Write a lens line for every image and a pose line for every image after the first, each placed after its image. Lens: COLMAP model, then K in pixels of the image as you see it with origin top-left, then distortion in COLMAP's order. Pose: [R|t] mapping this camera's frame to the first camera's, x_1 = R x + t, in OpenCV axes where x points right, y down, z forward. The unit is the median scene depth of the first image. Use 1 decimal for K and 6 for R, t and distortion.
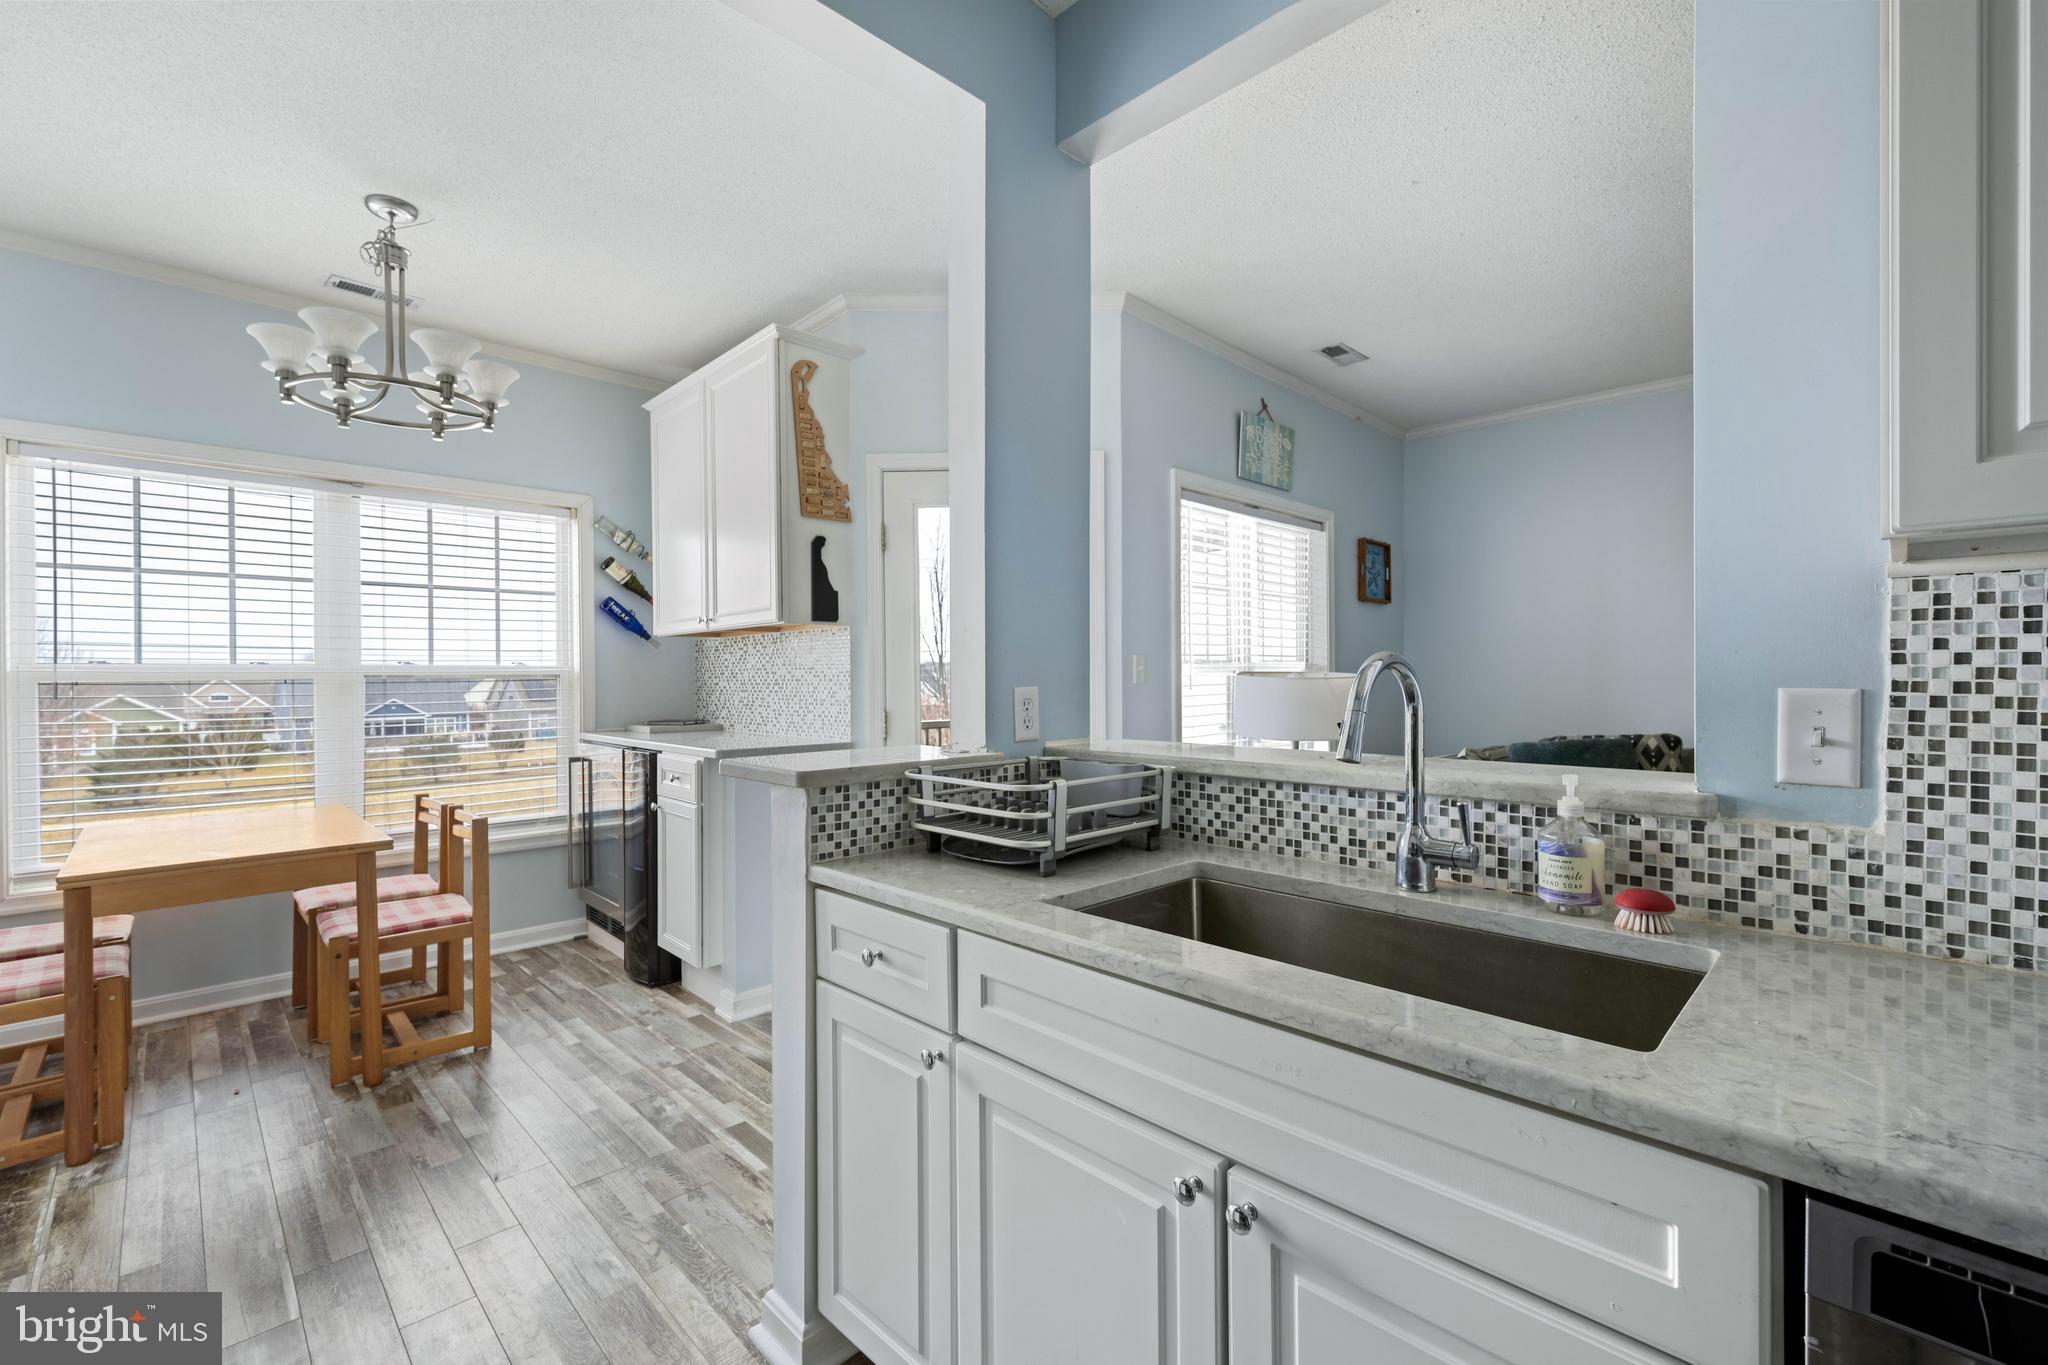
lens RADIAL K [[873.2, 0, 1018.4], [0, 873.2, 680.8], [0, 0, 1]] dist [0.001208, -0.001022]
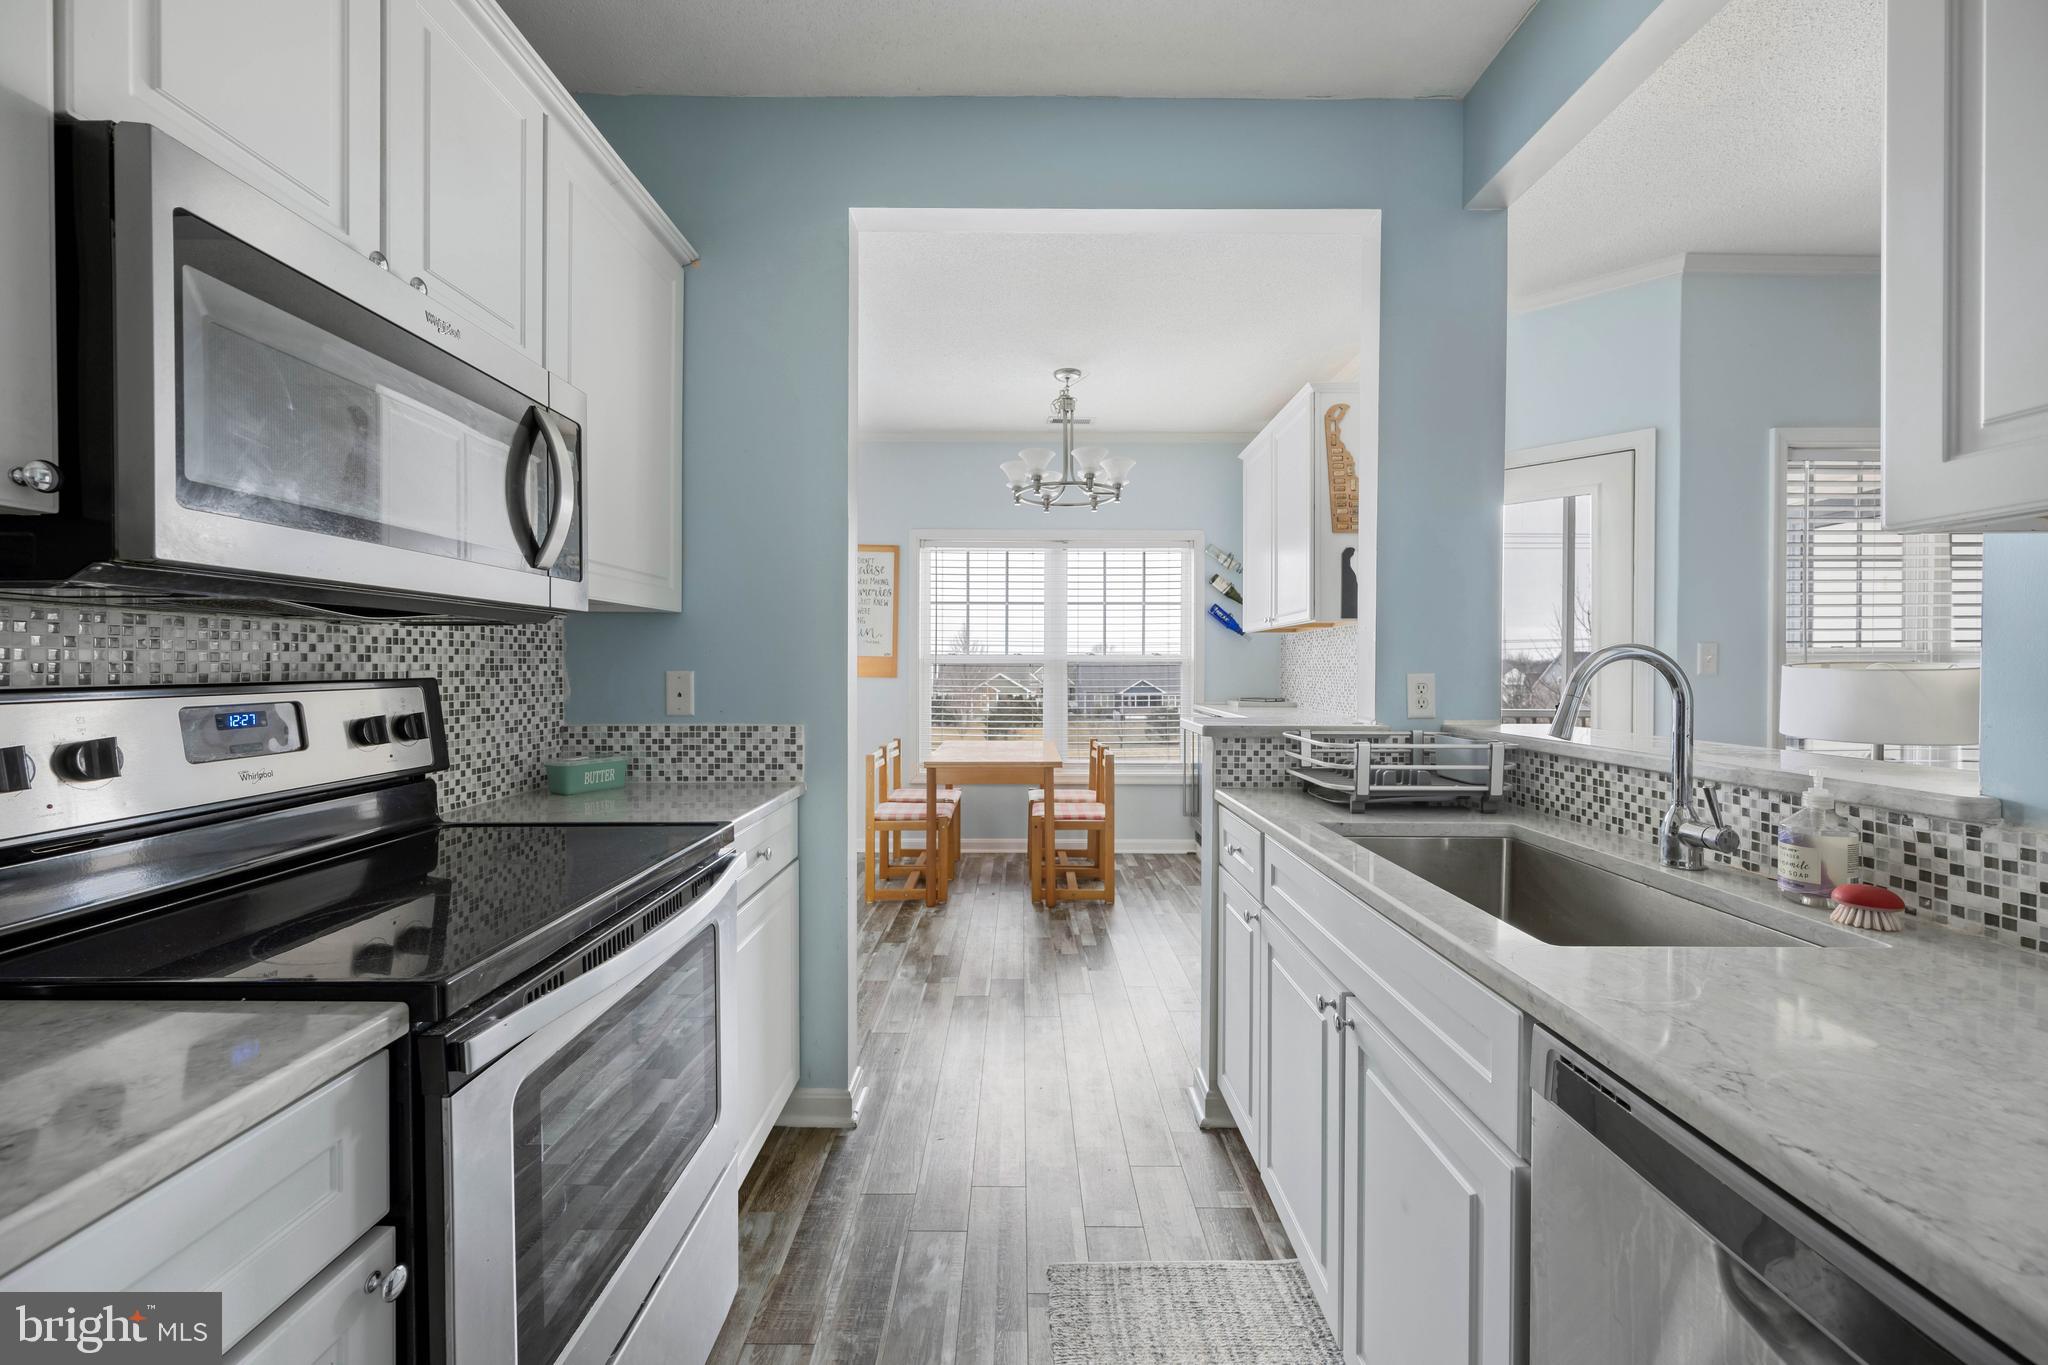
lens RADIAL K [[798.3, 0, 1020.9], [0, 798.3, 674.7], [0, 0, 1]] dist [-0.000250, 0.000235]
pose [[0.714403, 0.015220, -0.699569, 0.260094], [-0.009677, 0.999883, 0.011871, 0.000399], [0.699667, -0.001711, 0.714467, -0.119733]]
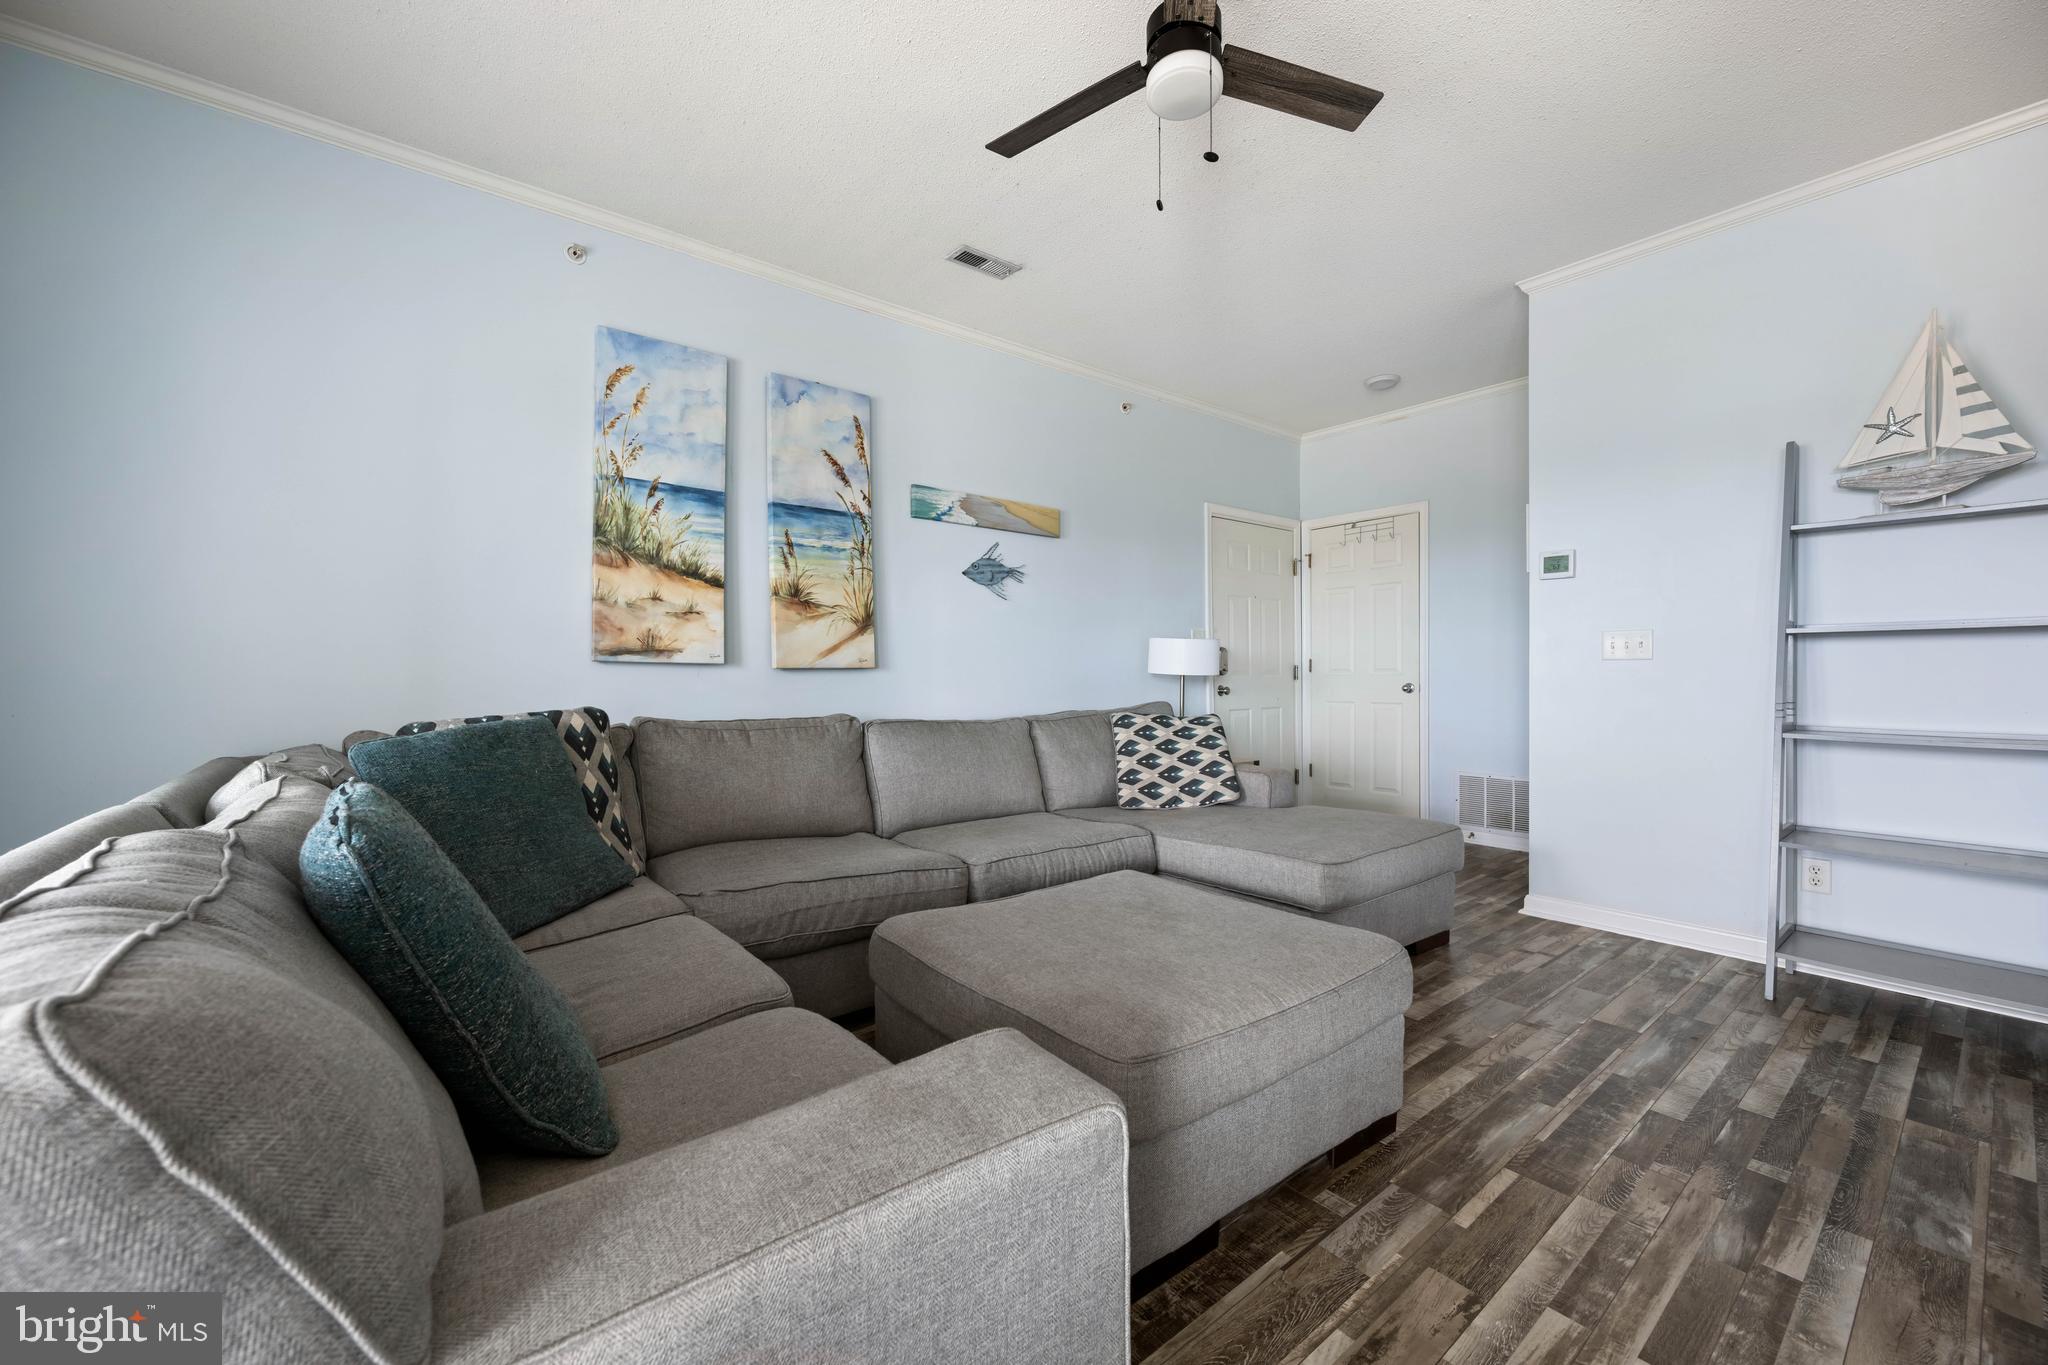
lens RADIAL K [[798.3, 0, 1019.2], [0, 798.3, 681.7], [0, 0, 1]] dist [-0.000250, 0.000235]
pose [[0.100590, -0.004824, 0.994916, 0.257864], [0.008052, 0.999959, 0.004035, 0.059791], [-0.994895, 0.007605, 0.100625, 0.885835]]
